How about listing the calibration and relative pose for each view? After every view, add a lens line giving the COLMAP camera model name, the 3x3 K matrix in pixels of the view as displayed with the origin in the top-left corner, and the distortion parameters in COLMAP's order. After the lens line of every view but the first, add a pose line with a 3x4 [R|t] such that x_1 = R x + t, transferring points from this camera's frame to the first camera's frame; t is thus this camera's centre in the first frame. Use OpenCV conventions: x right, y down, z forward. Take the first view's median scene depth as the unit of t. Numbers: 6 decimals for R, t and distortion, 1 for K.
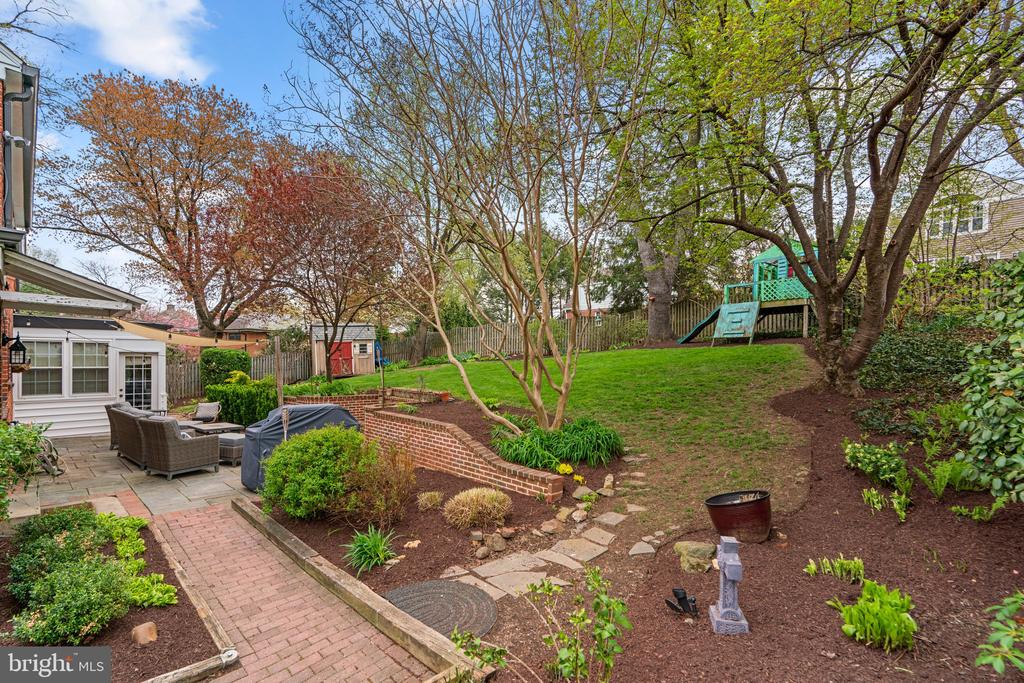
lens RADIAL K [[487.7, 0, 517.1], [0, 487.7, 362.3], [0, 0, 1]] dist [0.001444, 0.000182]
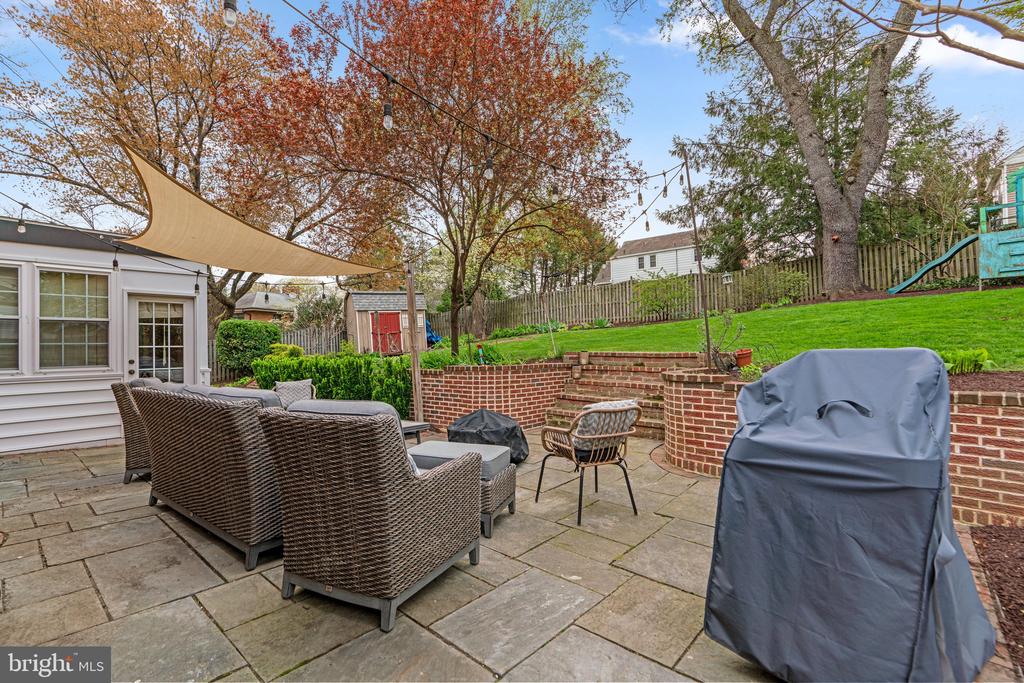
lens RADIAL K [[470.9, 0, 512.0], [0, 470.9, 341.5], [0, 0, 1]] dist [-0.001839, -0.000324]
pose [[0.998912, -0.019293, 0.042452, -0.400867], [0.020042, 0.999650, -0.017288, 0.051147], [-0.042103, 0.018120, 0.998949, 0.447232]]
